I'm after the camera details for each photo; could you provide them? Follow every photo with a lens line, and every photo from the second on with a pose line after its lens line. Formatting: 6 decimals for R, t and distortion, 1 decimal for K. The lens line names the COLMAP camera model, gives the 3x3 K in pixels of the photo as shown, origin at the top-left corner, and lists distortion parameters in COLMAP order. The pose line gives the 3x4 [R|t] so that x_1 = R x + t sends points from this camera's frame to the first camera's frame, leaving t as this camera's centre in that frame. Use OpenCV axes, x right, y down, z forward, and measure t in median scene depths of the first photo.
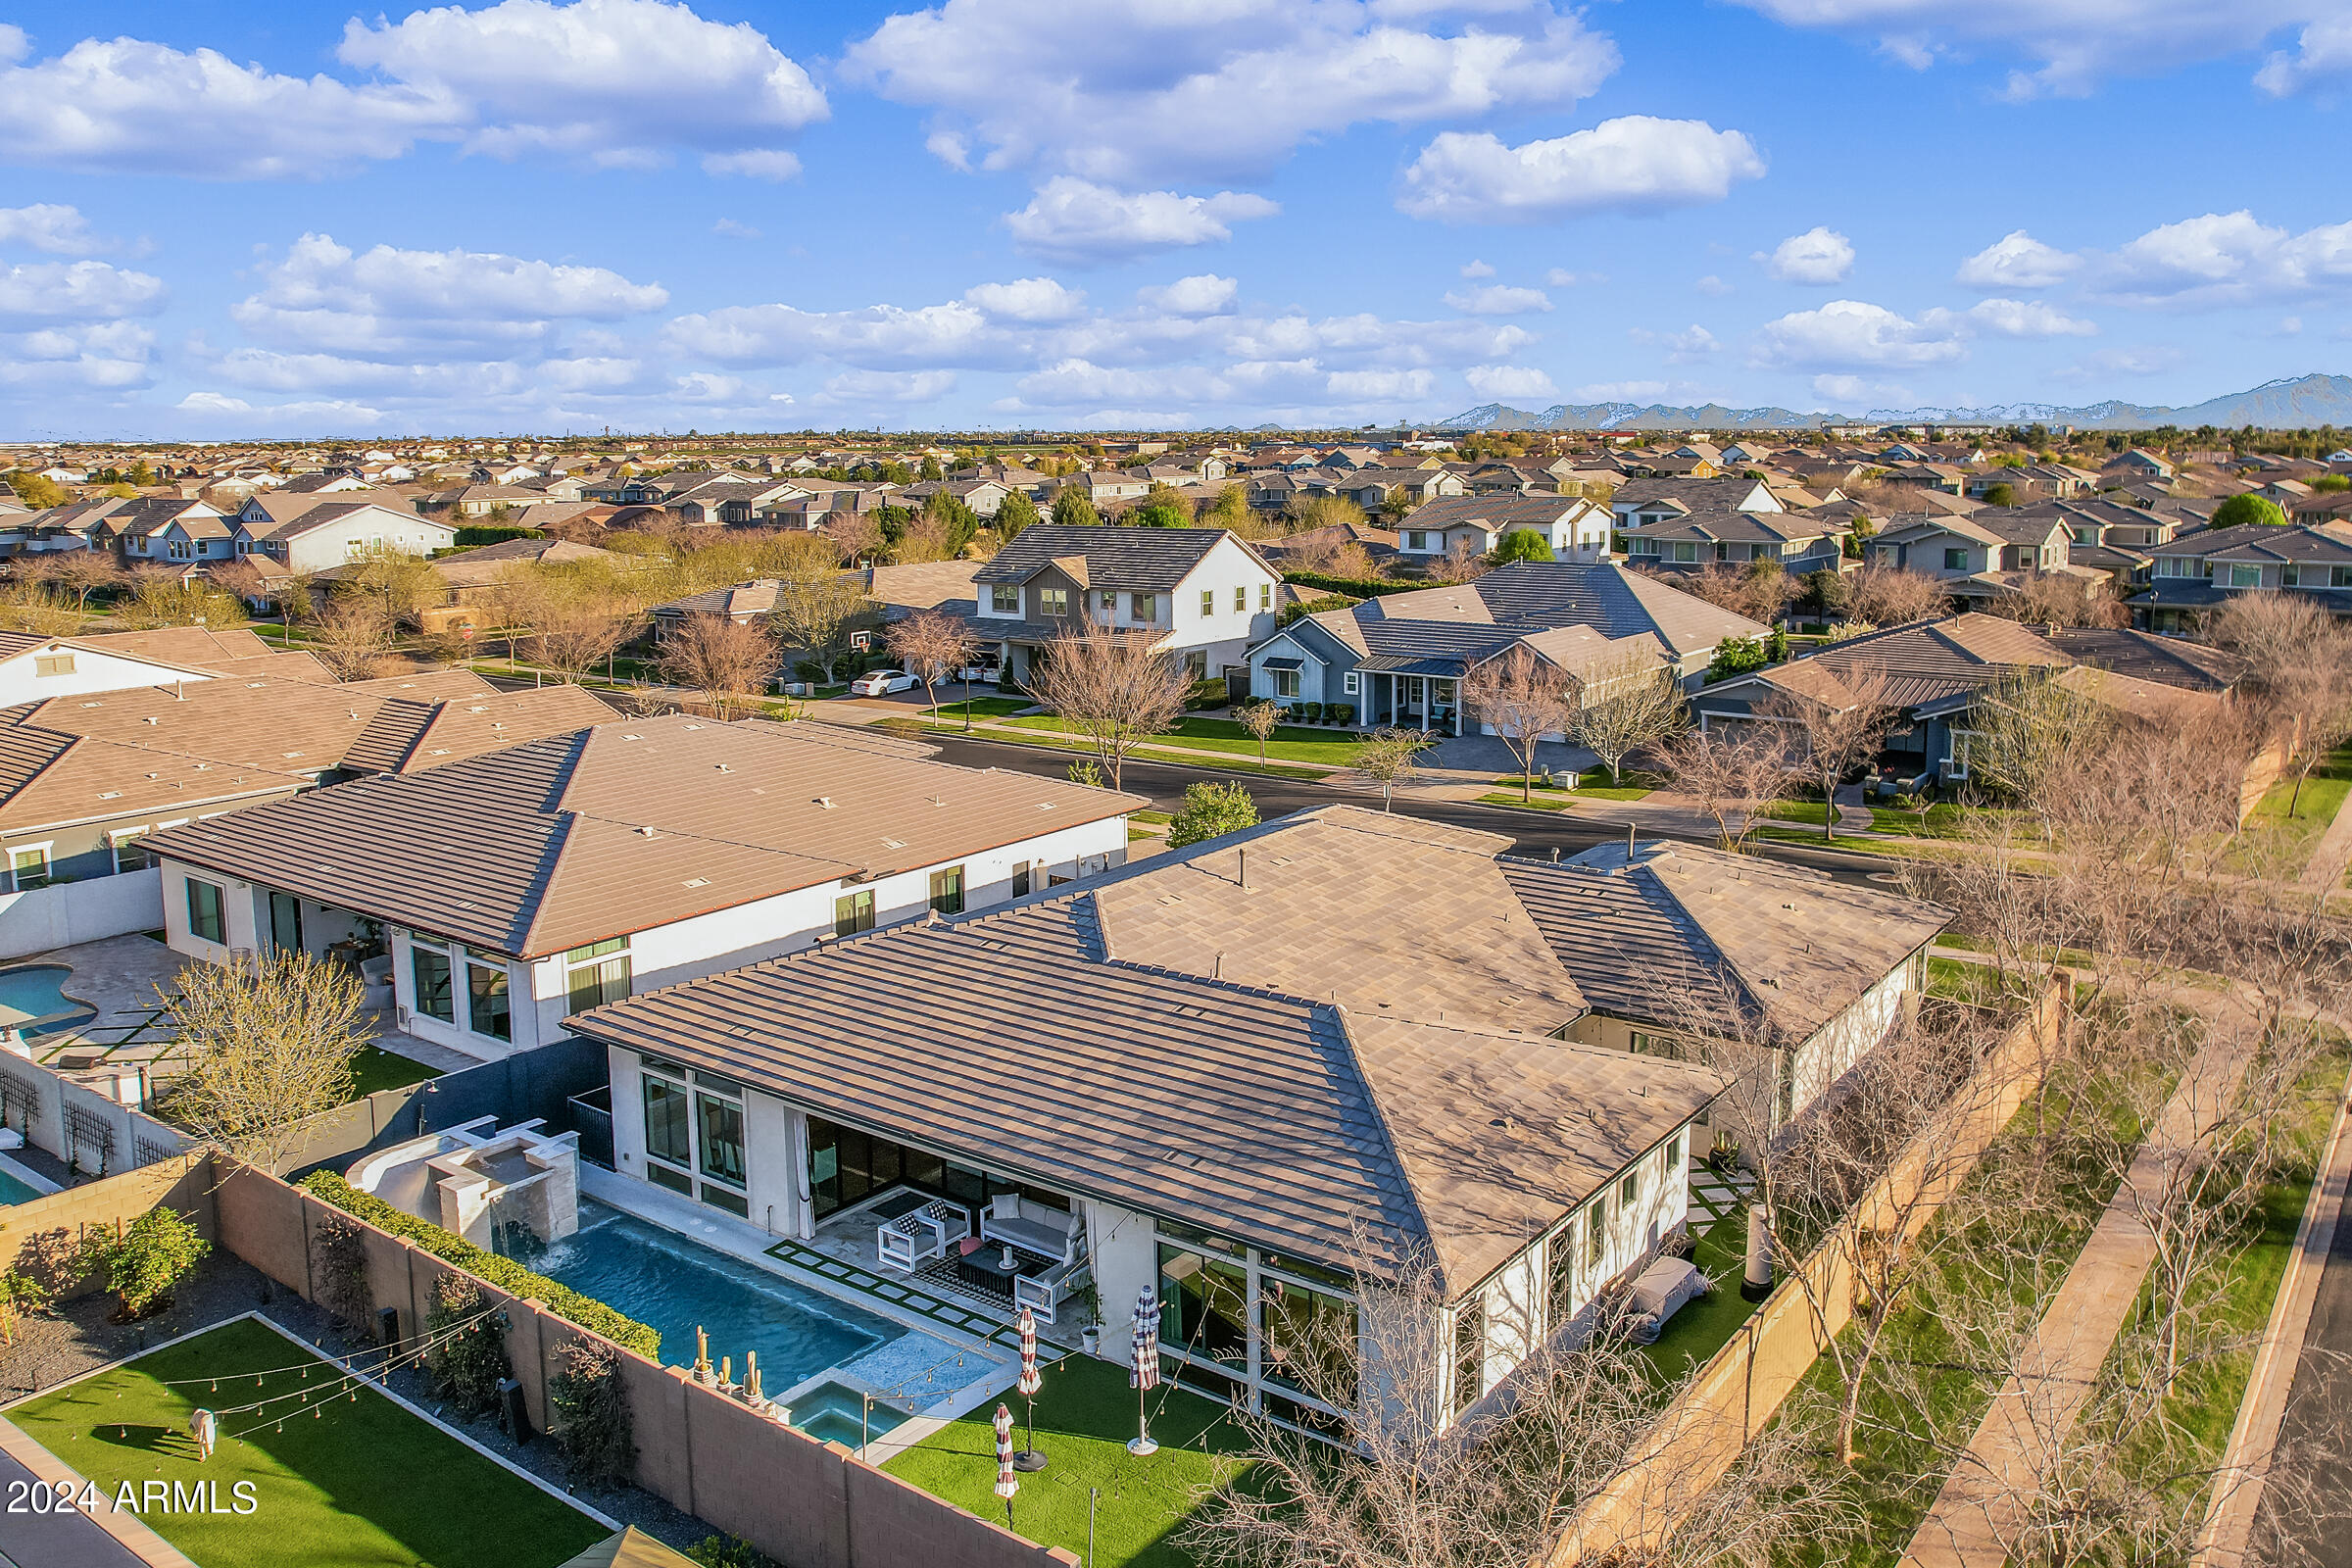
lens RADIAL K [[1846.6, 0, 1244.1], [0, 1846.6, 654.8], [0, 0, 1]] dist [-0.066699, -0.000427]
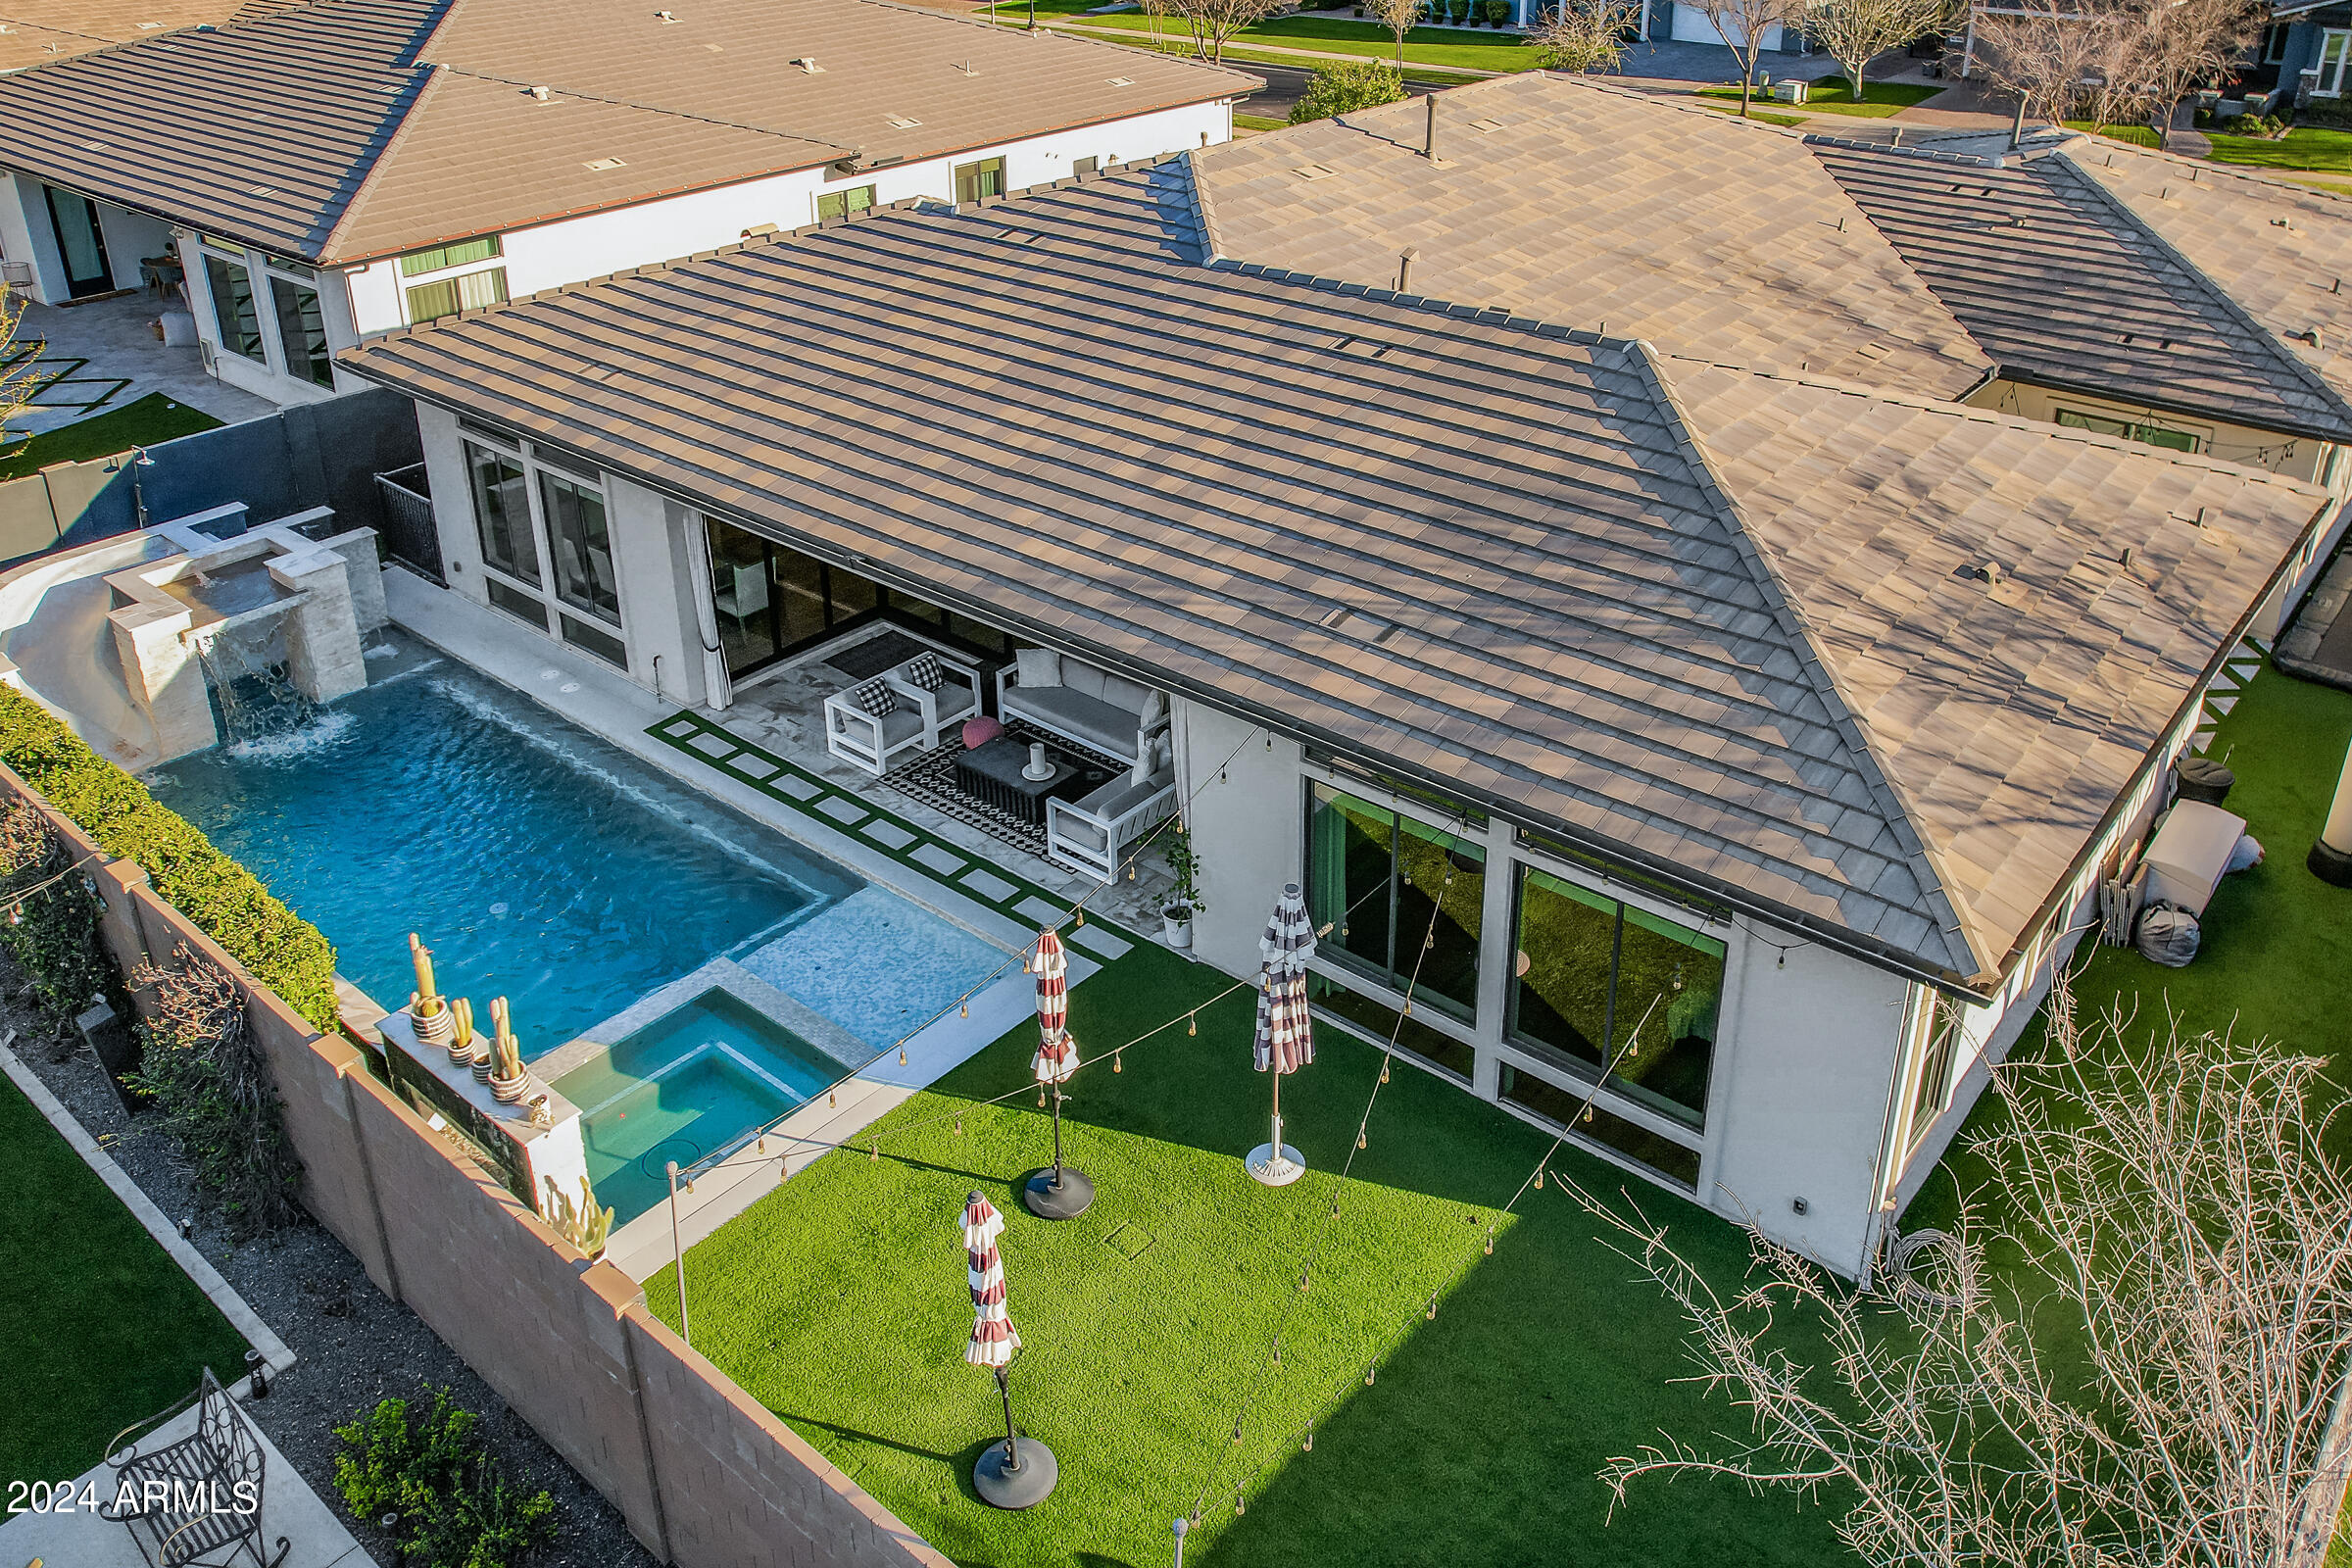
lens RADIAL K [[1828.4, 0, 1233.5], [0, 1828.4, 577.6], [0, 0, 1]] dist [-0.055232, 0.006329]
pose [[0.998381, 0.028631, -0.049141, -0.037896], [-0.012996, 0.956029, 0.292984, 0.097148], [0.055369, -0.291871, 0.954854, 0.444526]]
